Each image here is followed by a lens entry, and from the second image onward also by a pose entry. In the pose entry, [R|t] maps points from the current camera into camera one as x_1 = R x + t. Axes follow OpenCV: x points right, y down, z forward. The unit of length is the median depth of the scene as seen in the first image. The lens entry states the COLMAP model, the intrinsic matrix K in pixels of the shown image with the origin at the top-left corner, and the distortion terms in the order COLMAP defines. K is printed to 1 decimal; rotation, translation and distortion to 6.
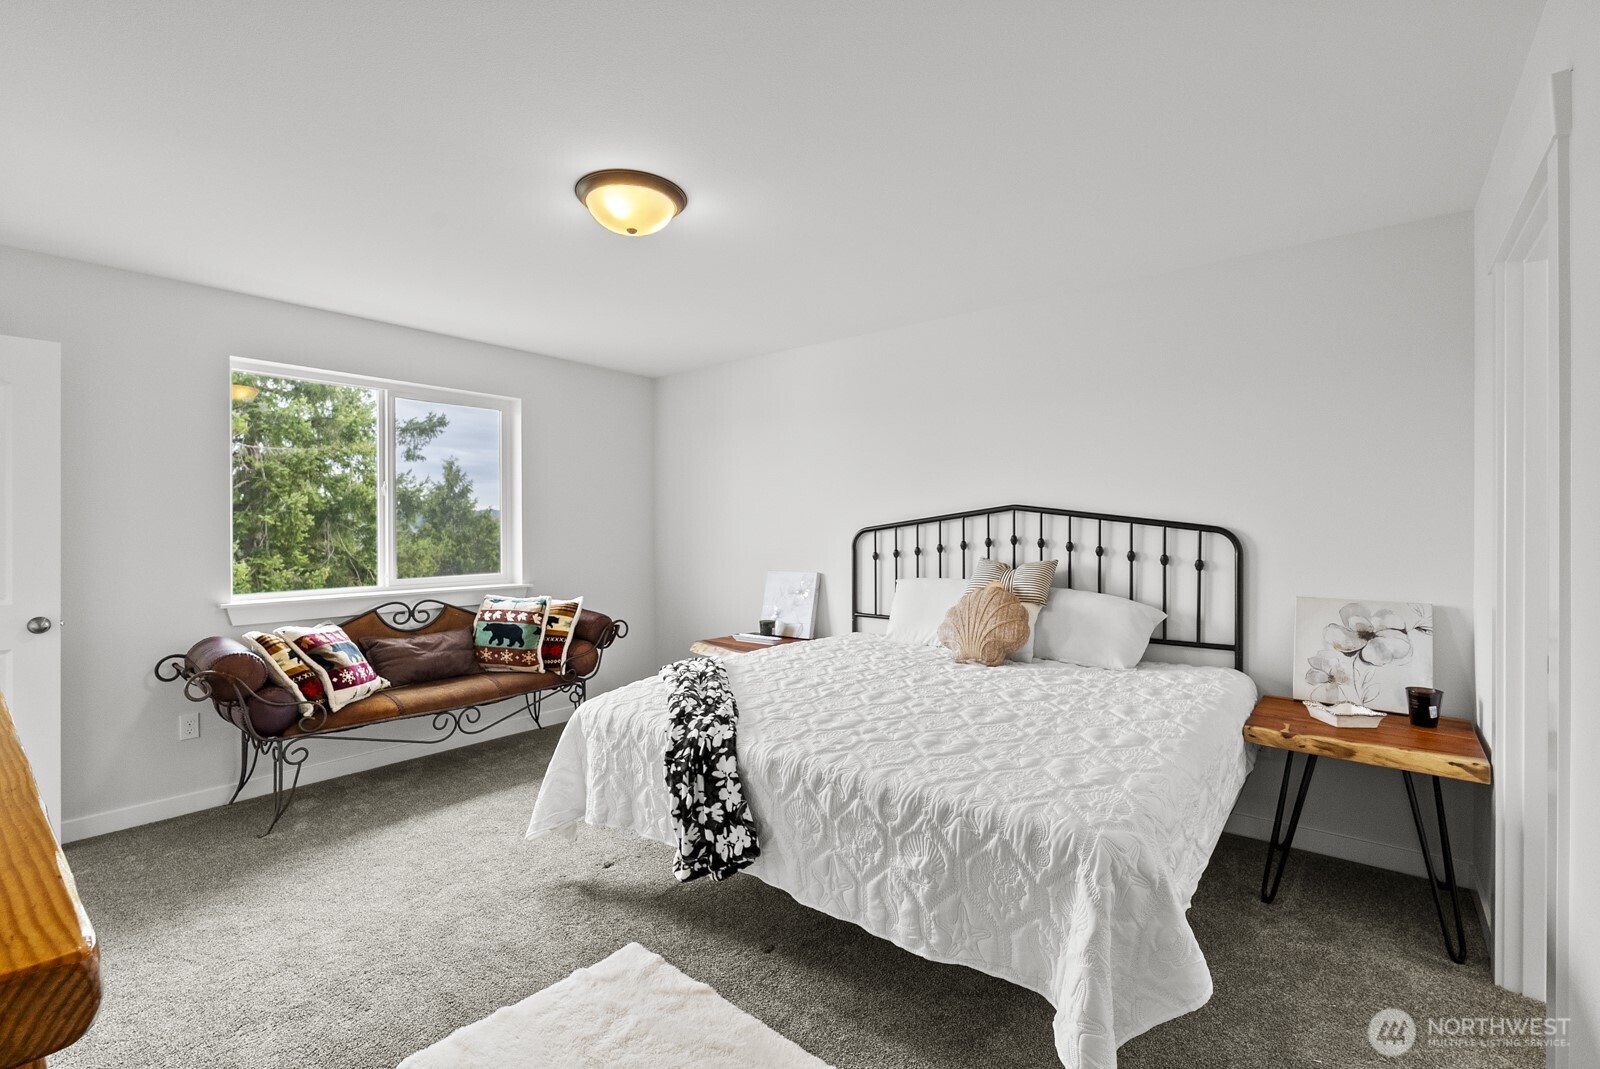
lens RADIAL K [[707.7, 0, 800.0], [0, 707.7, 530.1], [0, 0, 1]] dist [-0.003140, 0.000322]
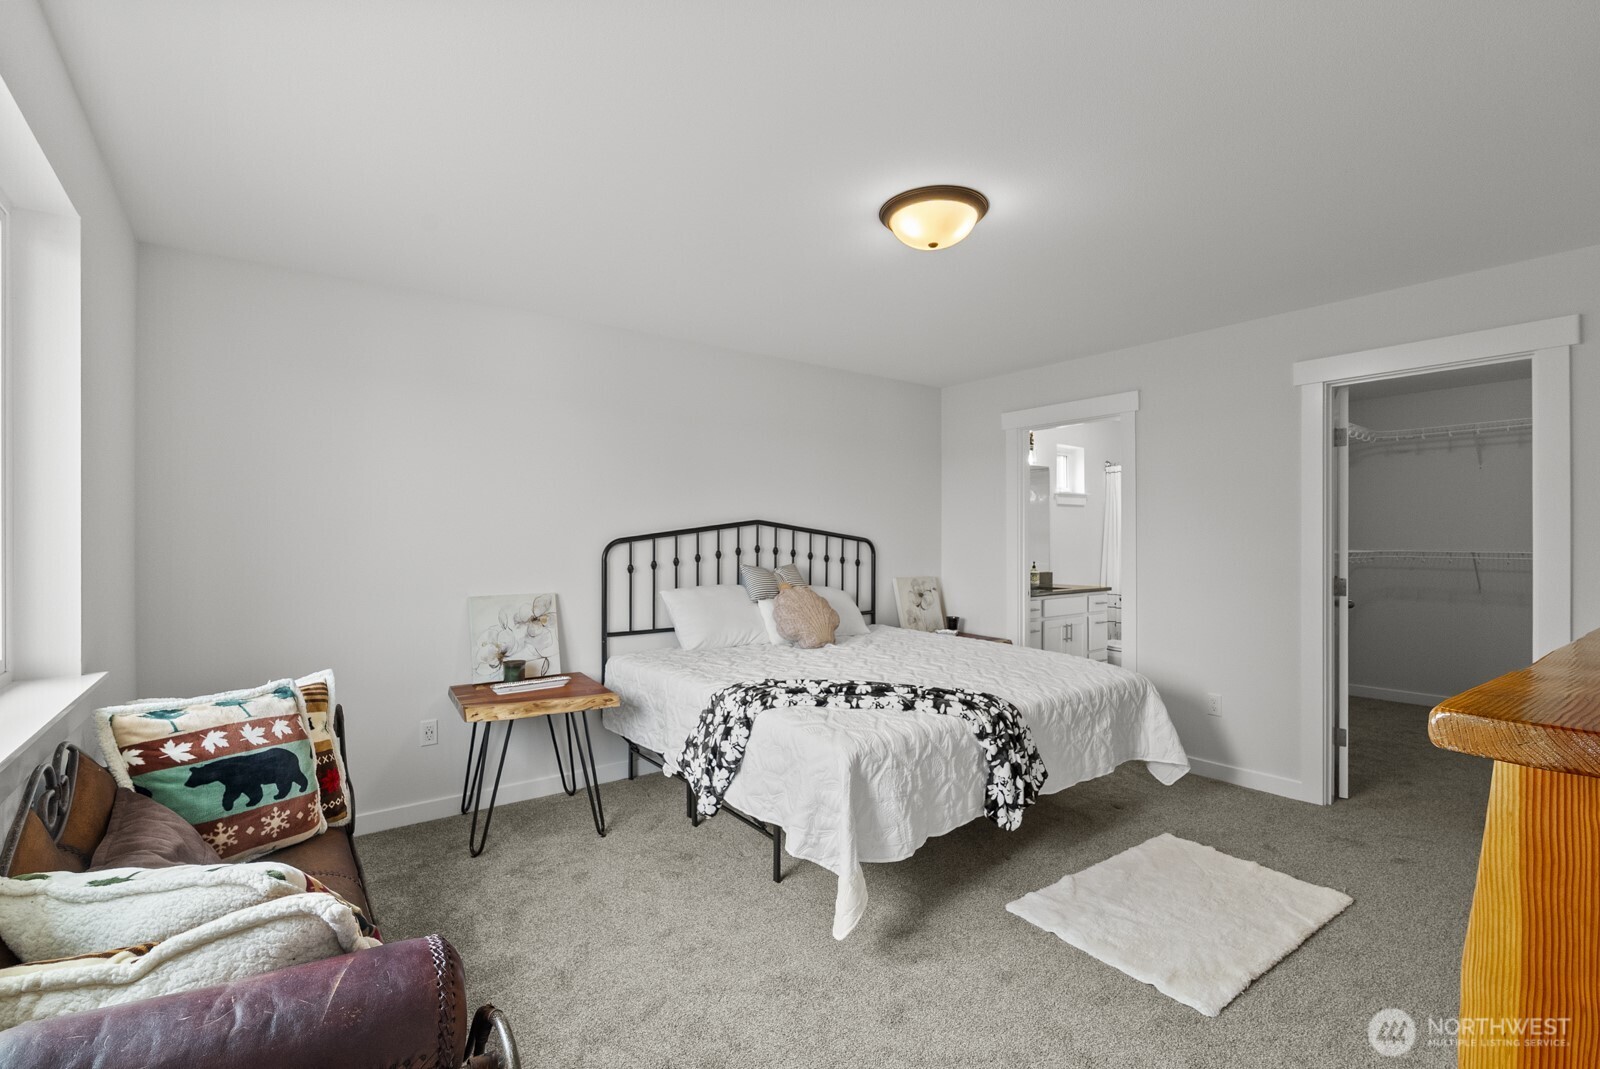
lens RADIAL K [[710.1, 0, 801.3], [0, 710.1, 543.7], [0, 0, 1]] dist [0.000144, -0.000160]
pose [[0.245845, -0.004409, 0.969299, -0.841546], [0.002635, 0.999989, 0.003880, 0.000555], [-0.969305, 0.001600, 0.245854, 0.617401]]
